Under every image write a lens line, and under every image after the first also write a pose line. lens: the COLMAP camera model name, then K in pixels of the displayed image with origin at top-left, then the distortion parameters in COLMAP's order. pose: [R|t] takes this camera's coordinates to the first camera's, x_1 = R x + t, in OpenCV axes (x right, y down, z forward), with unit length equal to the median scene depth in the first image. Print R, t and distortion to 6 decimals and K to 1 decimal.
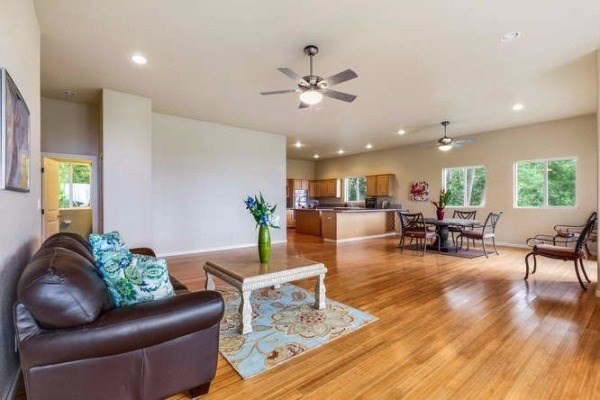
lens RADIAL K [[284.8, 0, 312.7], [0, 284.8, 200.1], [0, 0, 1]] dist [0.001563, 0.000121]
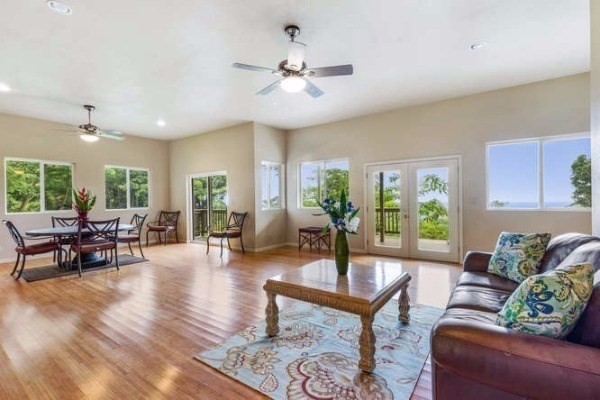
lens RADIAL K [[283.9, 0, 292.8], [0, 283.9, 194.9], [0, 0, 1]] dist [0.001048, 0.000041]
pose [[-0.243335, 0.011677, 0.969872, -0.503257], [0.016077, 0.999839, -0.008005, -0.007110], [-0.969809, 0.013644, -0.243483, 0.707121]]
